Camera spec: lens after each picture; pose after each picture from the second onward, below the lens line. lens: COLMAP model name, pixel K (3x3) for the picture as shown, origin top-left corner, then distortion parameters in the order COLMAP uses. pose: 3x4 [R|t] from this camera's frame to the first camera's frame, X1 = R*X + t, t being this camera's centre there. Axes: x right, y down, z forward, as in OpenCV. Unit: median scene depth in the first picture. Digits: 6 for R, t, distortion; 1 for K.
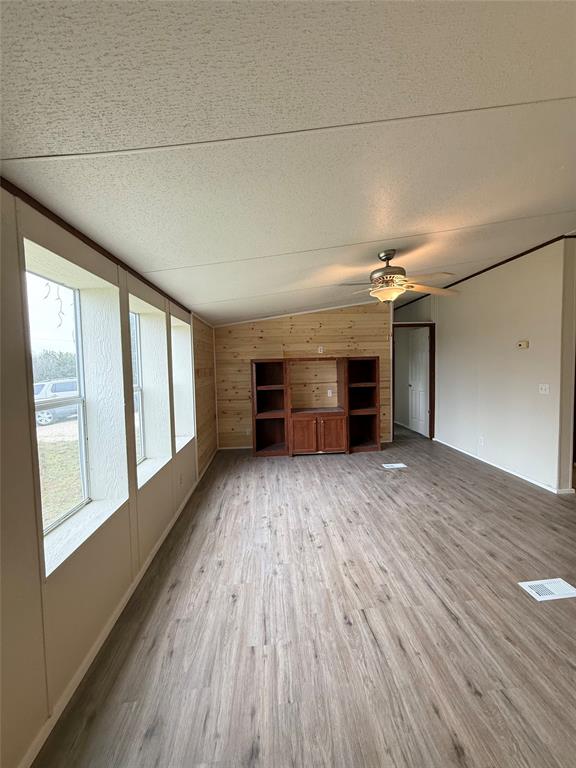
lens RADIAL K [[304.9, 0, 290.5], [0, 304.9, 381.8], [0, 0, 1]] dist [-0.000249, -0.000326]
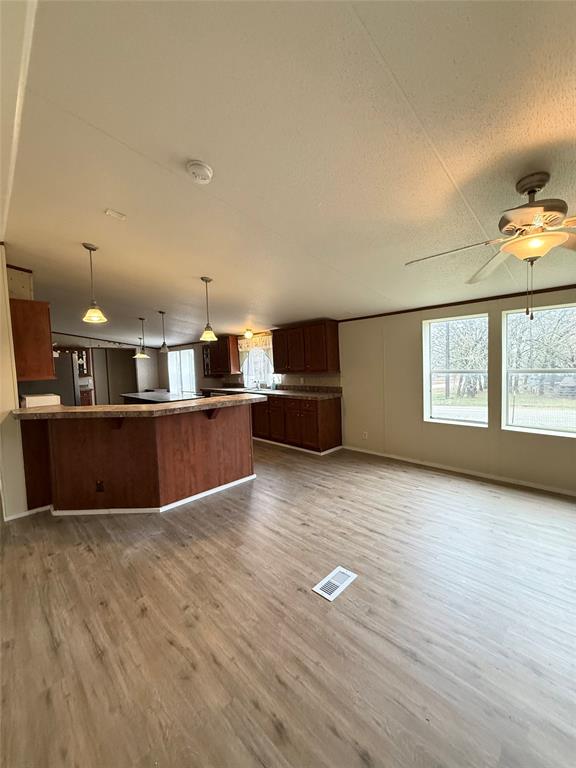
lens RADIAL K [[304.9, 0, 290.2], [0, 304.9, 382.8], [0, 0, 1]] dist [-0.000249, -0.000326]
pose [[-0.755405, 0.089861, -0.649067, 0.640333], [0.017622, 0.992980, 0.116964, -0.051331], [0.655021, 0.076917, -0.751686, 0.658487]]
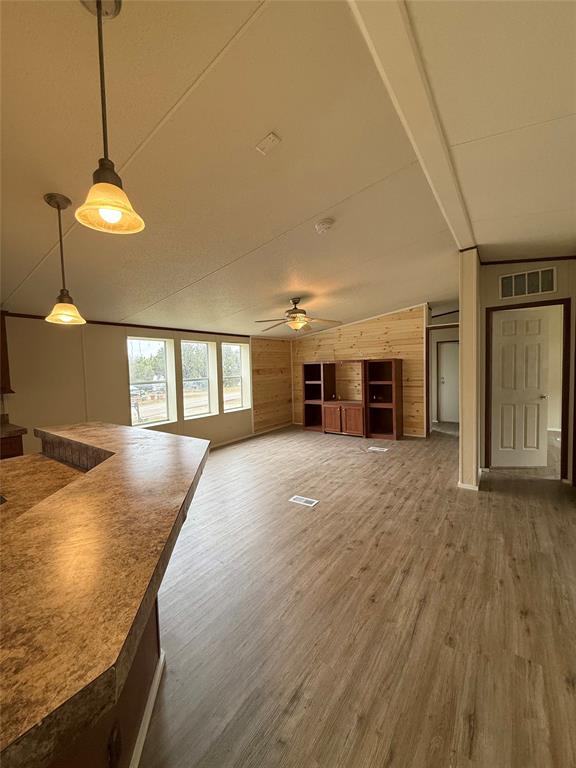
lens RADIAL K [[304.9, 0, 288.3], [0, 304.9, 381.5], [0, 0, 1]] dist [-0.000249, -0.000326]
pose [[0.768187, 0.032061, -0.639422, 0.752190], [-0.024379, 0.999486, 0.020826, -0.011425], [0.639761, -0.000410, 0.768574, -0.153272]]
